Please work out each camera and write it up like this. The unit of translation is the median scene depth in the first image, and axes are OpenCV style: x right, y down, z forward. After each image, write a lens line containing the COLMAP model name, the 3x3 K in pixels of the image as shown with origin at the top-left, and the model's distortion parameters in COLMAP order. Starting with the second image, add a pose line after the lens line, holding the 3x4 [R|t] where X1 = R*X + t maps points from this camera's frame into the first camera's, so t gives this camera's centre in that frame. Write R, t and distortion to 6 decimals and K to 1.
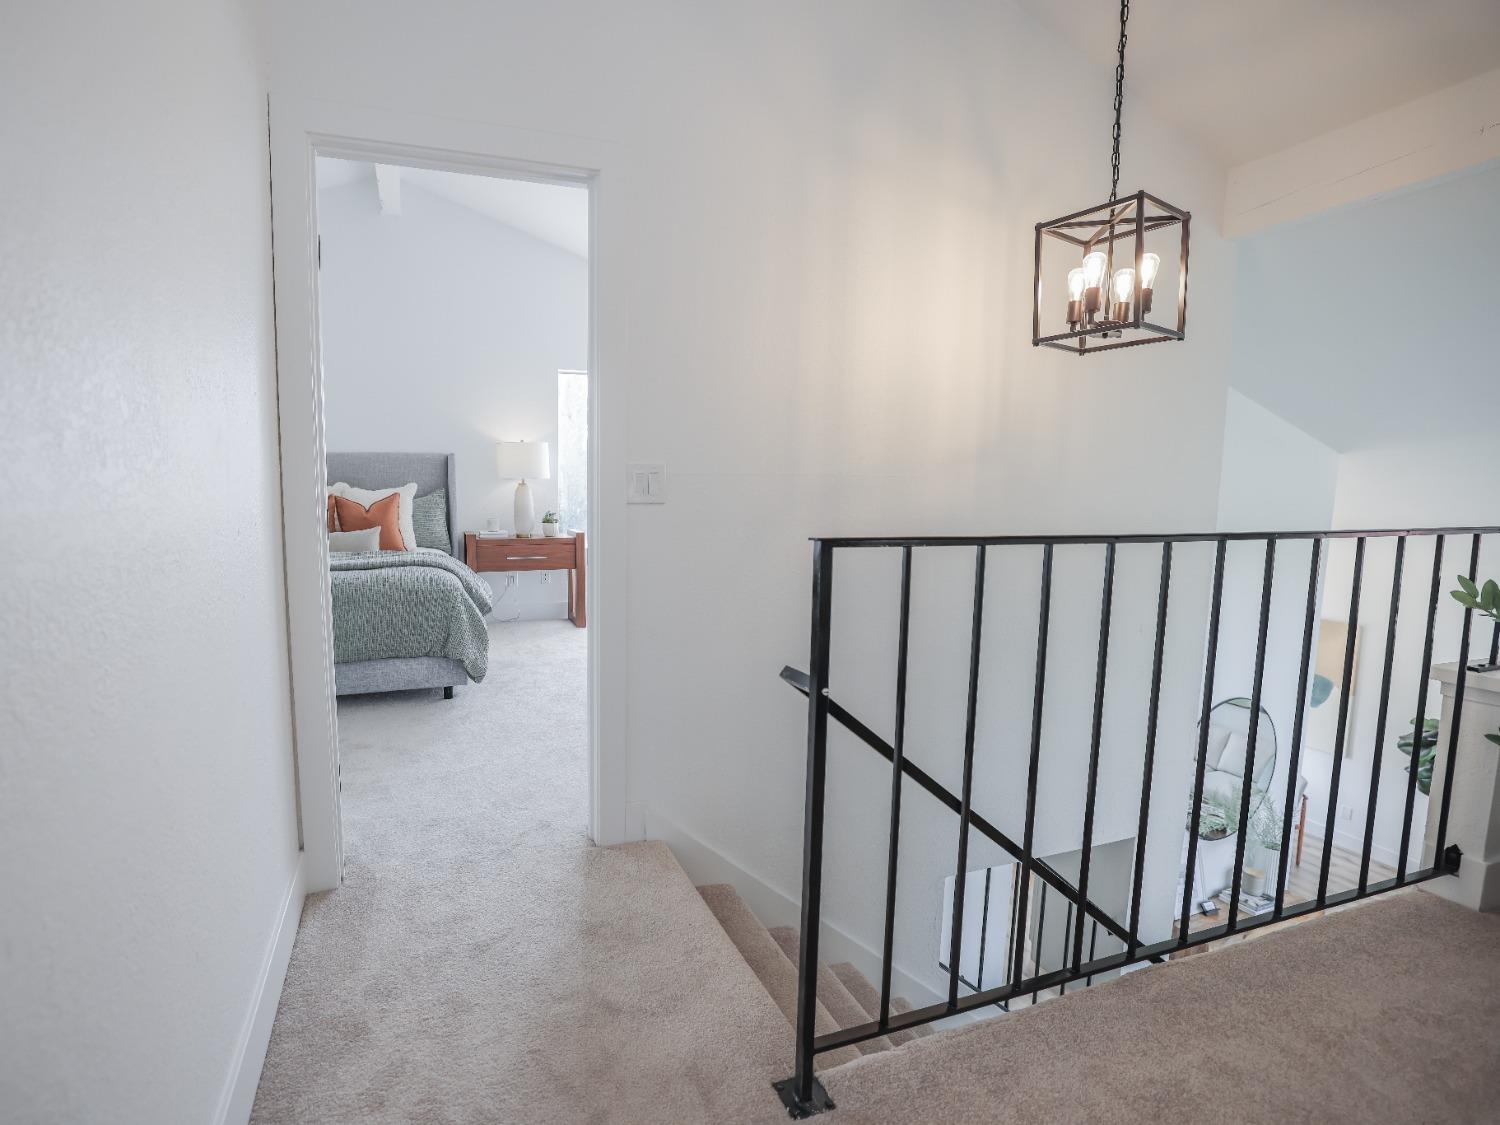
lens RADIAL K [[740.3, 0, 719.7], [0, 740.3, 559.4], [0, 0, 1]] dist [-0.056659, 0.024588]
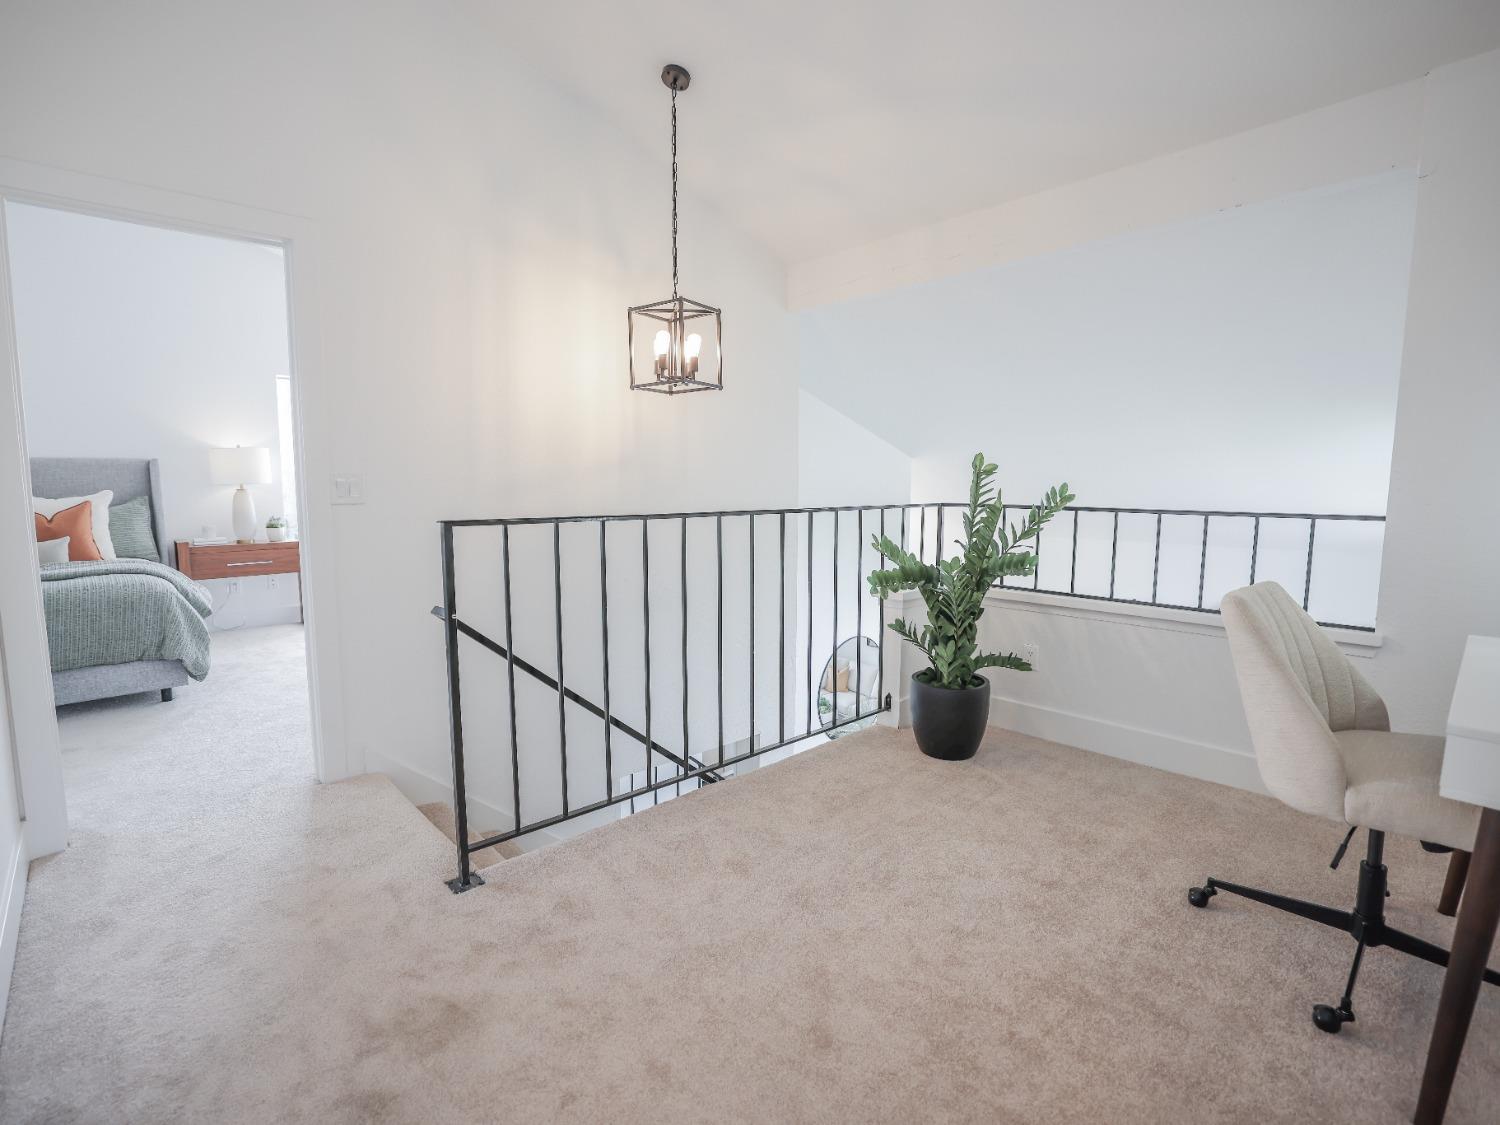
lens RADIAL K [[710.9, 0, 743.7], [0, 710.9, 557.8], [0, 0, 1]] dist [-0.050565, 0.015573]
pose [[0.935774, -0.047808, 0.349345, 0.101435], [0.046897, 0.998838, 0.011070, 0.032477], [-0.349468, 0.006024, 0.936929, -0.334695]]
